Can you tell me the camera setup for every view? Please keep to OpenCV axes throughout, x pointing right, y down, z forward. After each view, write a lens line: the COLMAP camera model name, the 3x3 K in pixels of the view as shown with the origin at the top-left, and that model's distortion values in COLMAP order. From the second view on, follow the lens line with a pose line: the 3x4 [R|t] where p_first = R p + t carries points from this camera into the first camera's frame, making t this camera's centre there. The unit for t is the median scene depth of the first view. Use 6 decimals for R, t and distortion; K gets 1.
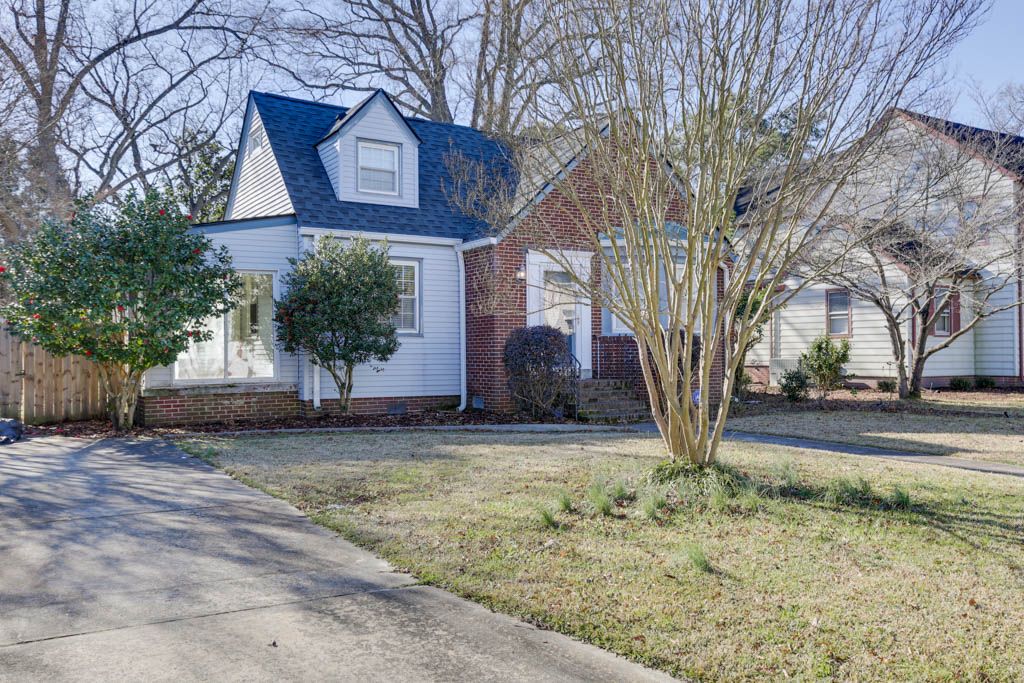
lens RADIAL K [[829.6, 0, 512.0], [0, 829.6, 341.5], [0, 0, 1]] dist [0.043740, -0.000178]
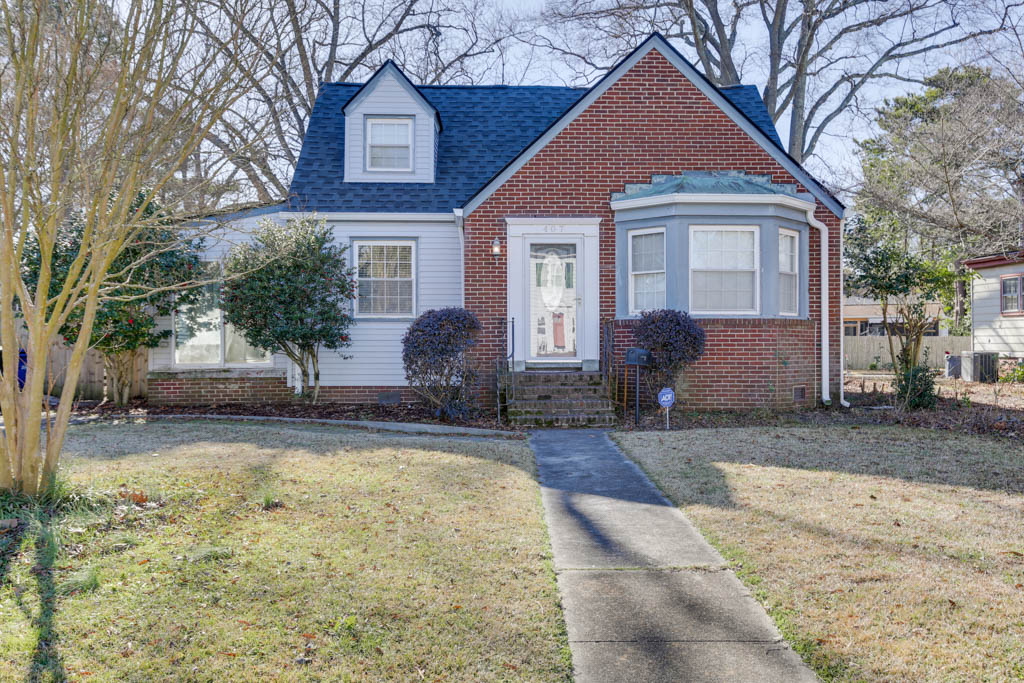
lens RADIAL K [[829.6, 0, 512.0], [0, 829.6, 341.5], [0, 0, 1]] dist [0.043740, -0.000178]
pose [[0.876901, 0.004710, -0.480647, 0.435778], [0.003877, 0.999850, 0.016871, 0.000879], [0.480655, -0.016658, 0.876752, 0.242564]]
